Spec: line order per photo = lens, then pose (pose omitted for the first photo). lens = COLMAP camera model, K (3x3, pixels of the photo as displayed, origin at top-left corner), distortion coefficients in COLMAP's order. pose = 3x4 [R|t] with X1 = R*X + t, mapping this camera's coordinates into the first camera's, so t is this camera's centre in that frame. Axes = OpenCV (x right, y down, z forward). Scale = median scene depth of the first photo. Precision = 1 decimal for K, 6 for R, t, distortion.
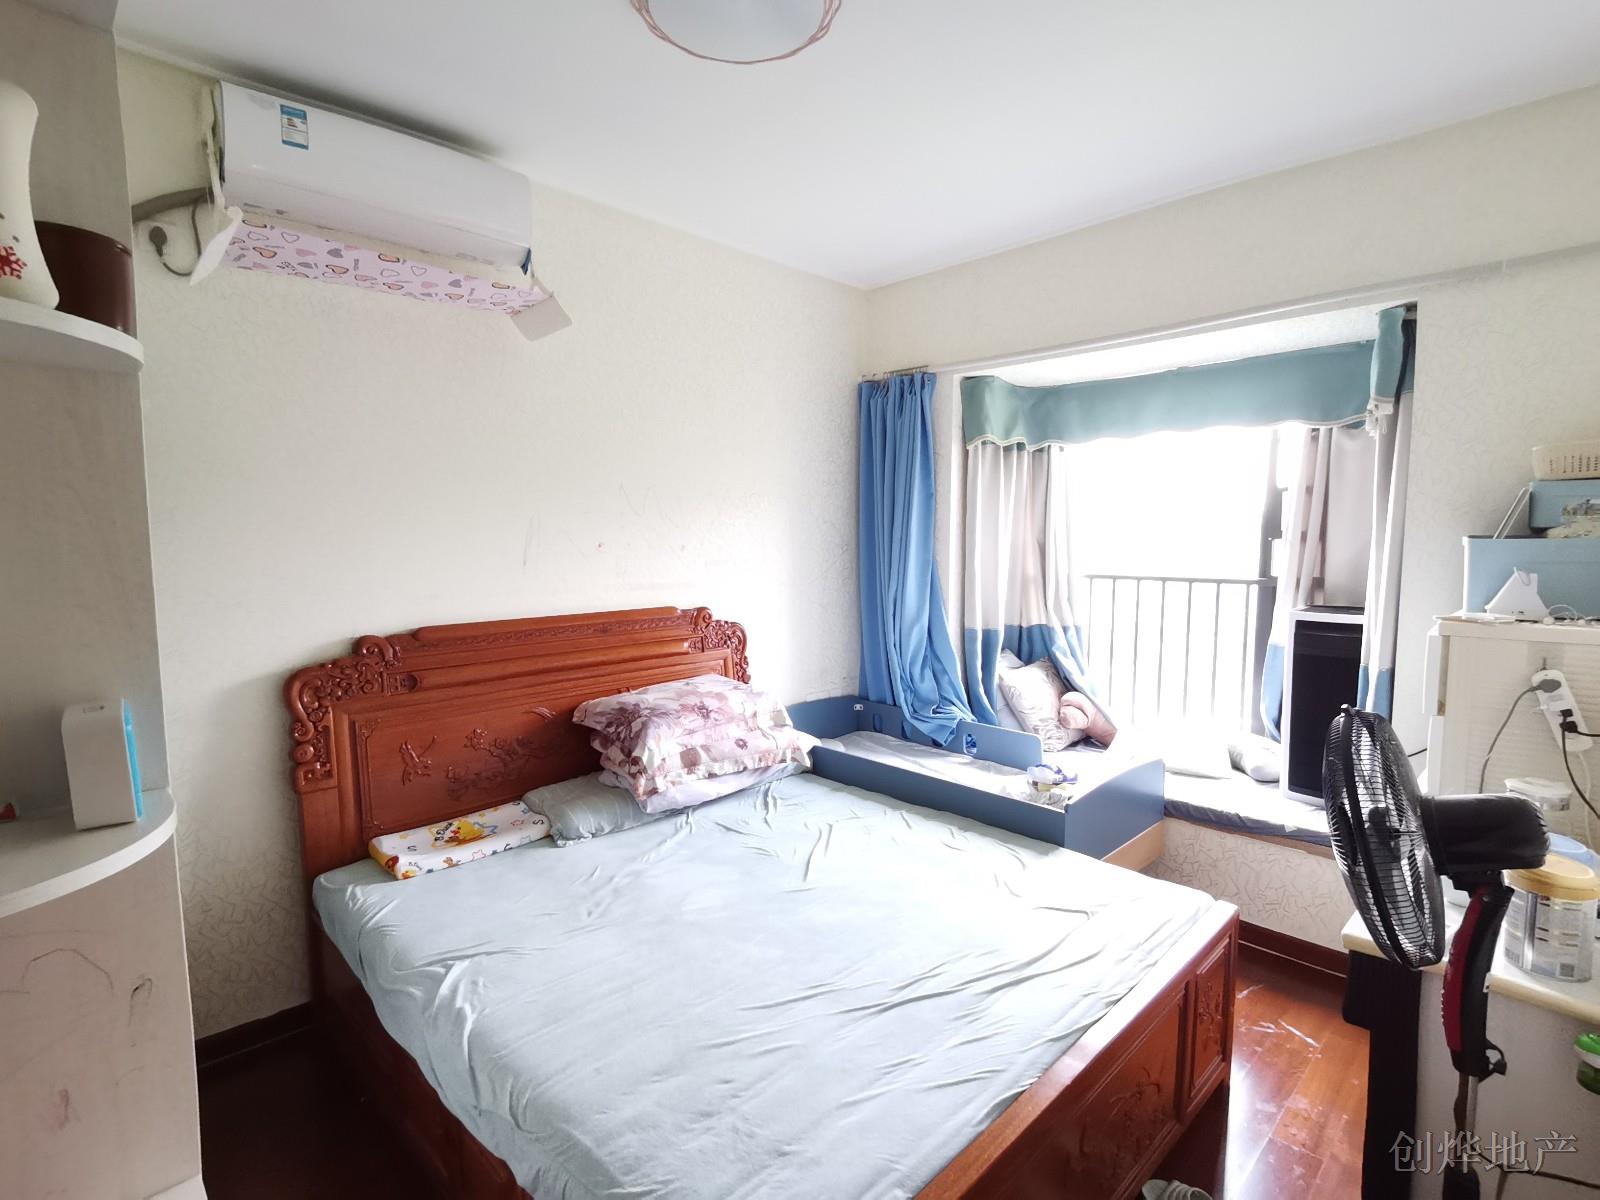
lens RADIAL K [[791.8, 0, 803.4], [0, 791.8, 601.7], [0, 0, 1]] dist [0.004405, 0.000183]
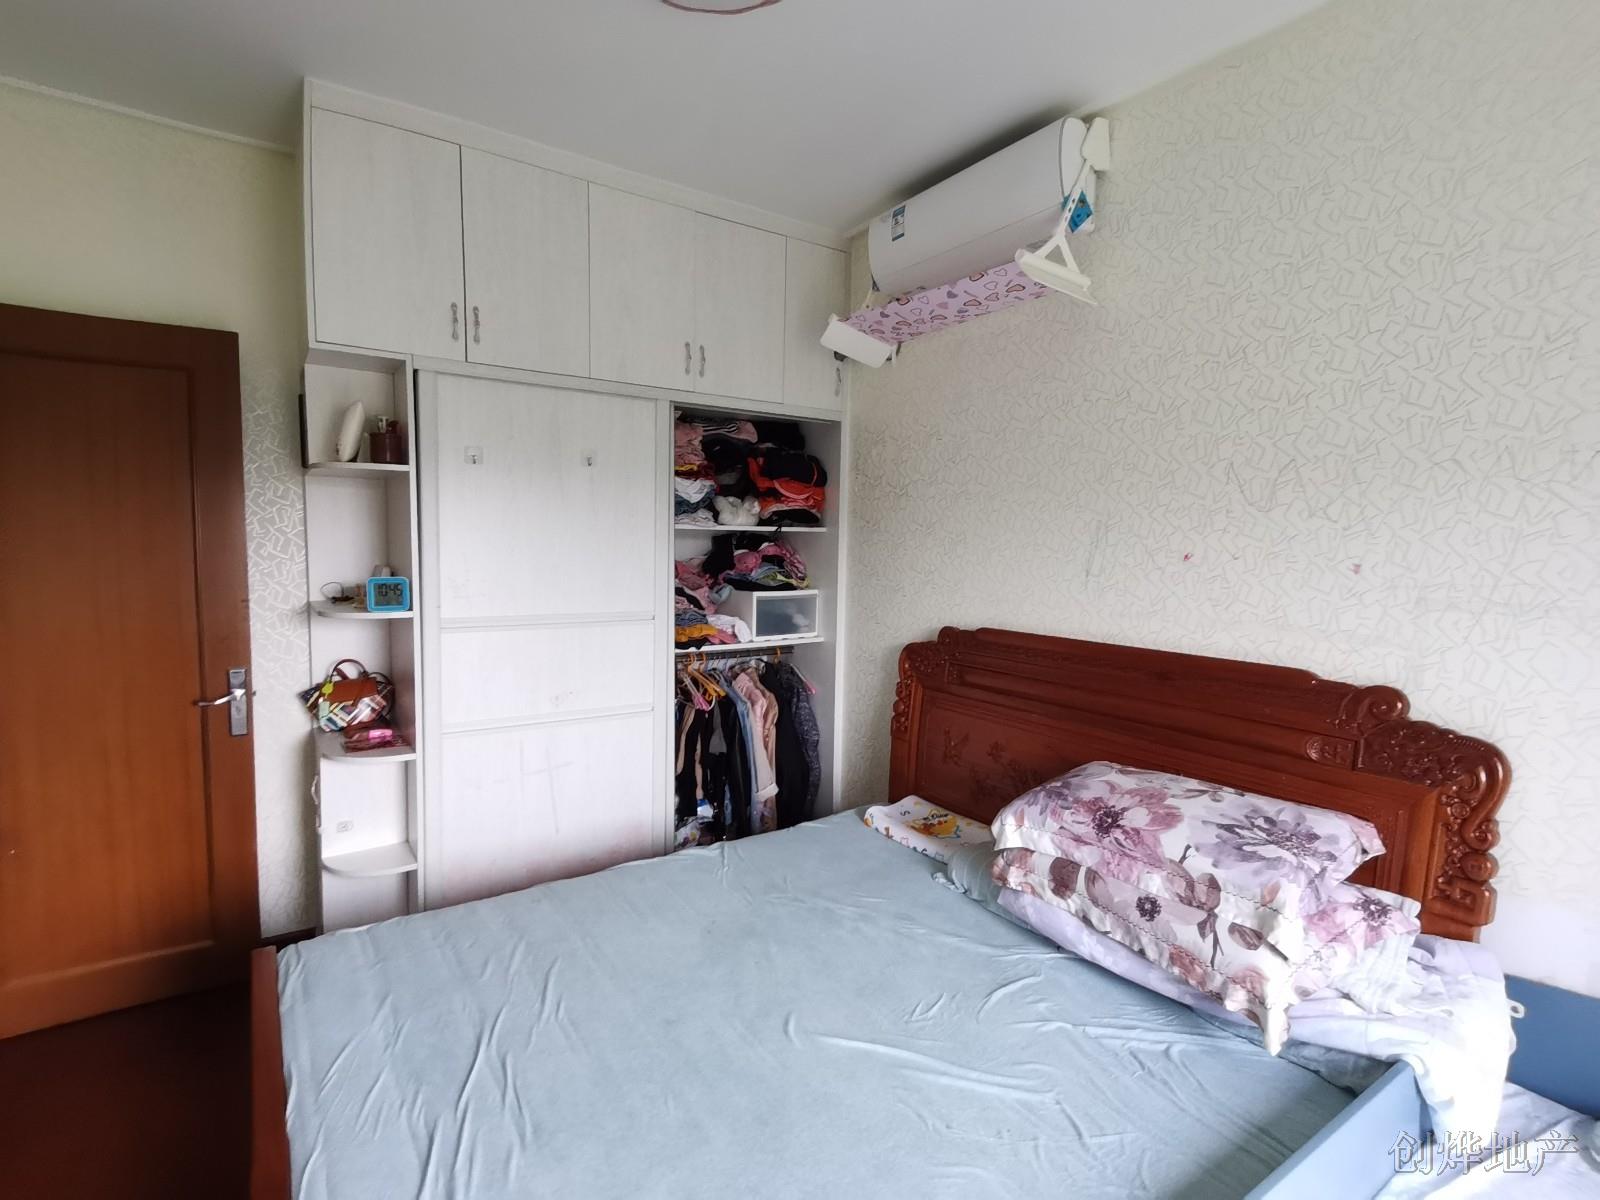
lens RADIAL K [[791.8, 0, 804.6], [0, 791.8, 607.5], [0, 0, 1]] dist [0.004405, 0.000183]
pose [[-0.196142, 0.075513, -0.977663, 0.530826], [-0.105475, 0.989621, 0.097597, -0.064917], [0.974886, 0.122262, -0.186142, 0.881799]]
